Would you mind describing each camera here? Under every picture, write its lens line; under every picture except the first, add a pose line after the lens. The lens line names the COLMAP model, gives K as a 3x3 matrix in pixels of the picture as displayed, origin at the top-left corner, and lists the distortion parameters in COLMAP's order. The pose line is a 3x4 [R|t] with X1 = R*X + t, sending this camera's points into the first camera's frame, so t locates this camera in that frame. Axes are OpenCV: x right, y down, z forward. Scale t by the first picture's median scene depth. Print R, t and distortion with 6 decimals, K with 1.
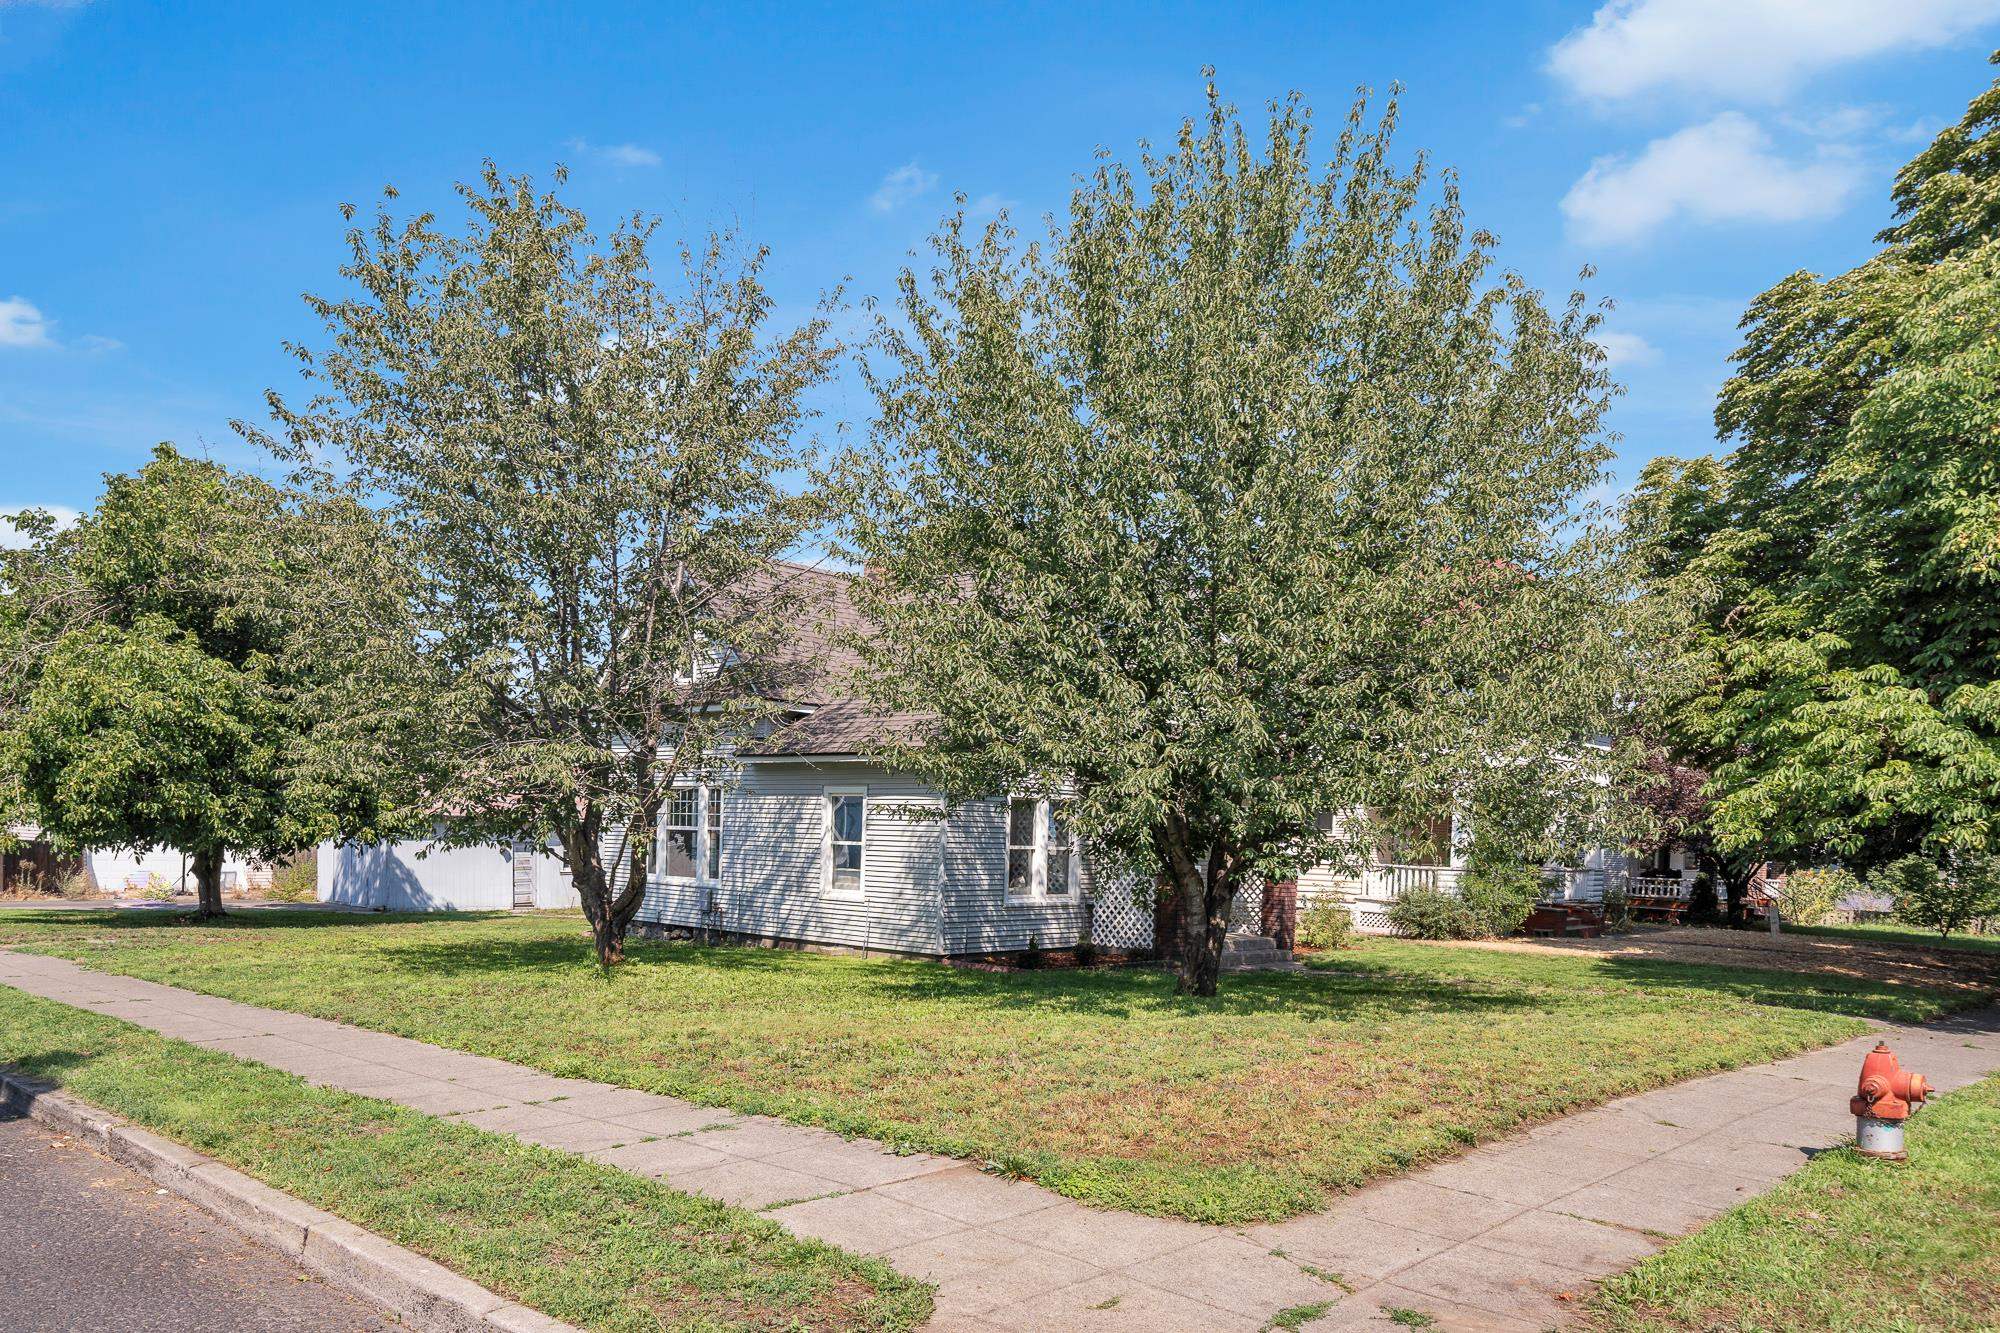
lens RADIAL K [[1338.6, 0, 1002.9], [0, 1338.6, 813.7], [0, 0, 1]] dist [-0.000839, -0.002858]
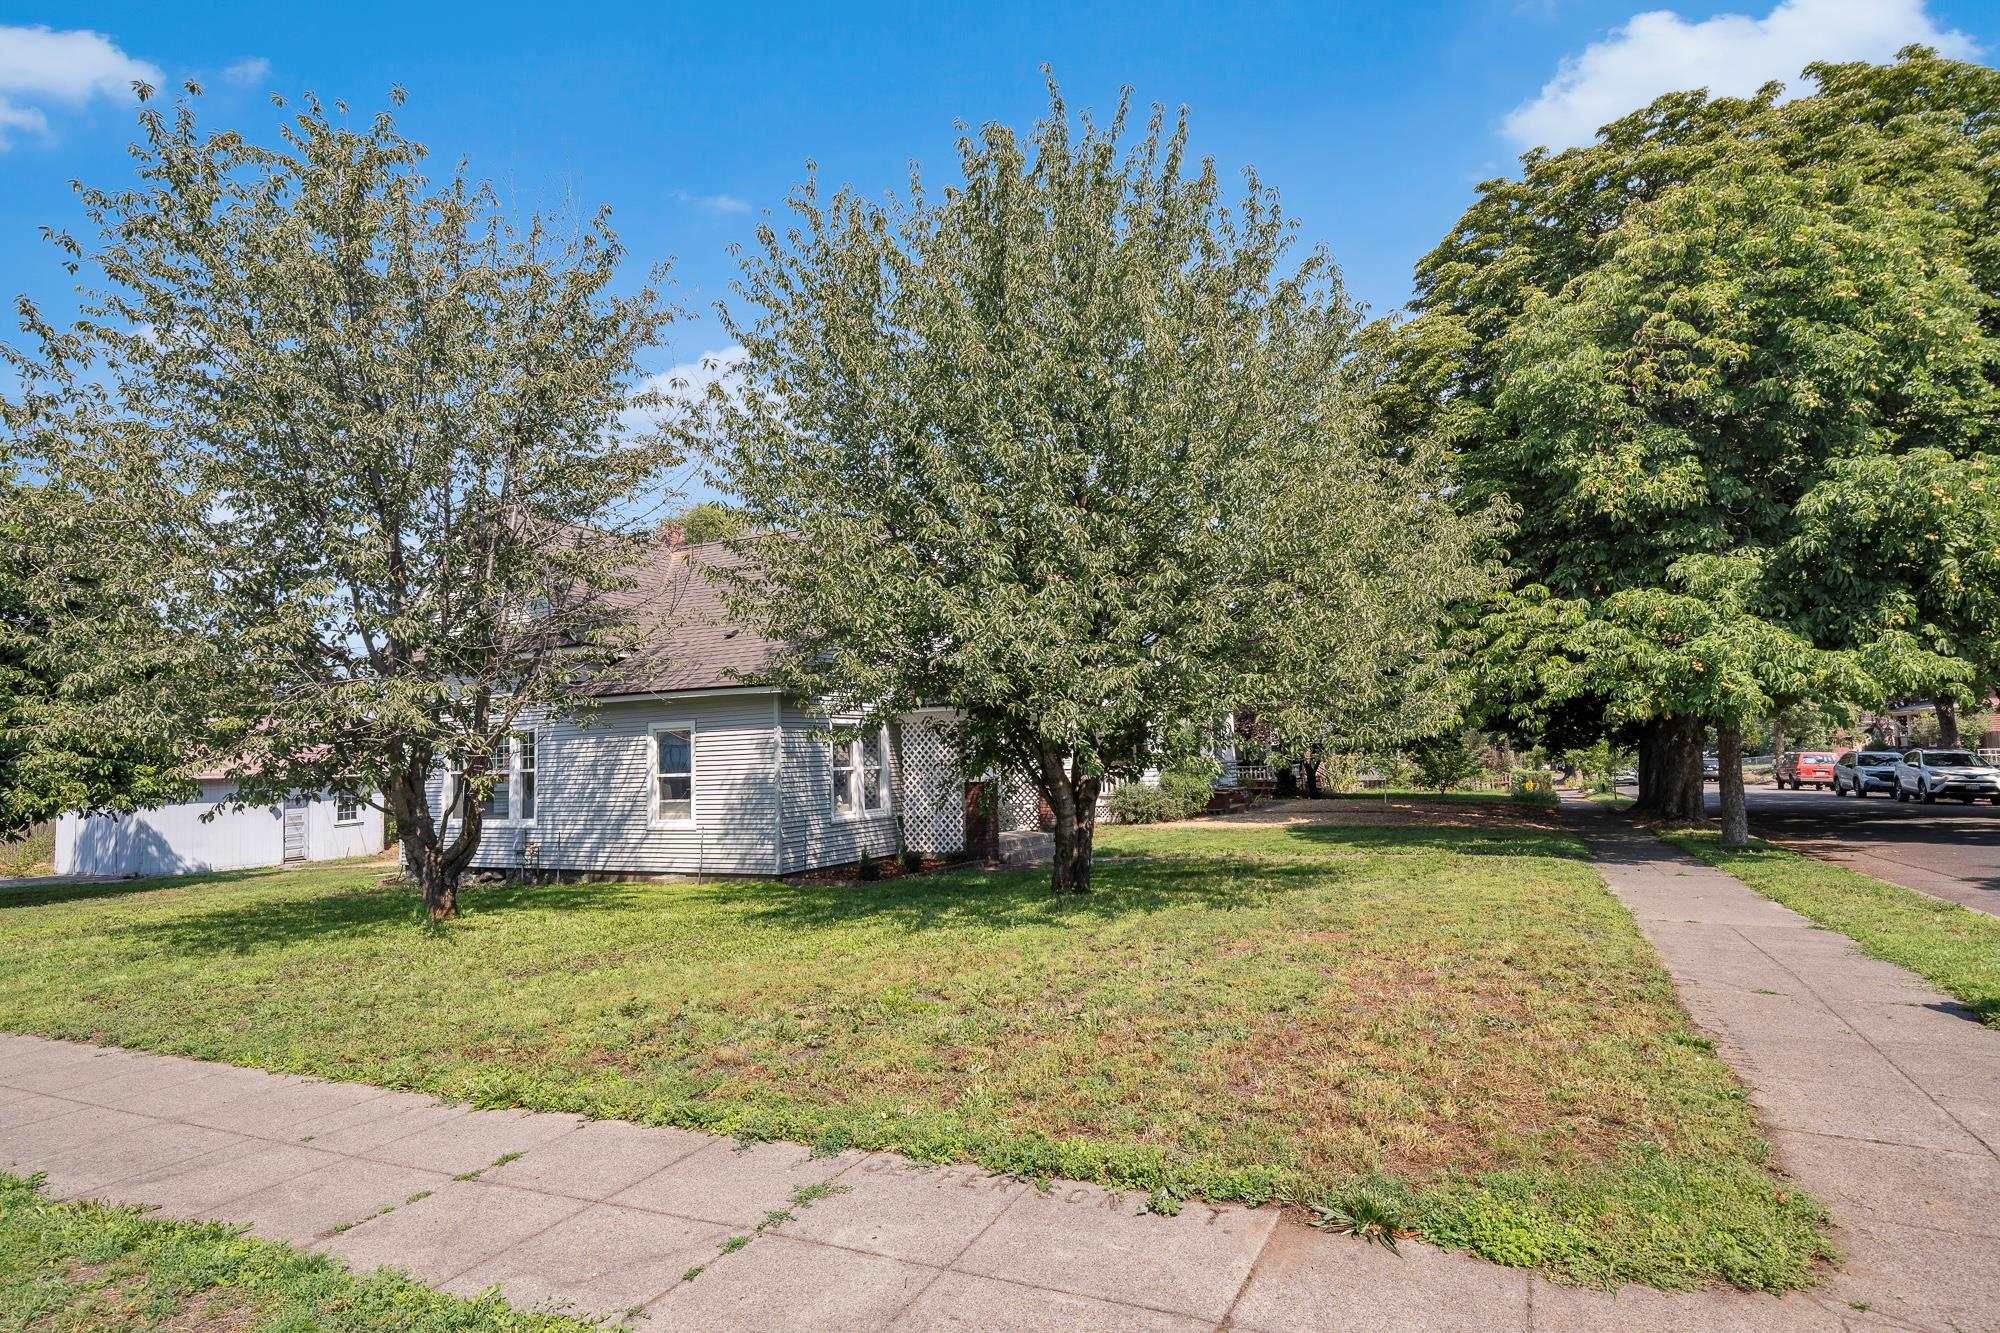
lens RADIAL K [[977.5, 0, 991.9], [0, 977.5, 640.3], [0, 0, 1]] dist [0.000423, 0.000555]
pose [[0.957552, -0.025412, 0.287138, -0.098449], [0.055812, 0.993602, -0.098187, 0.005825], [-0.282806, 0.110045, 0.952844, 0.181658]]
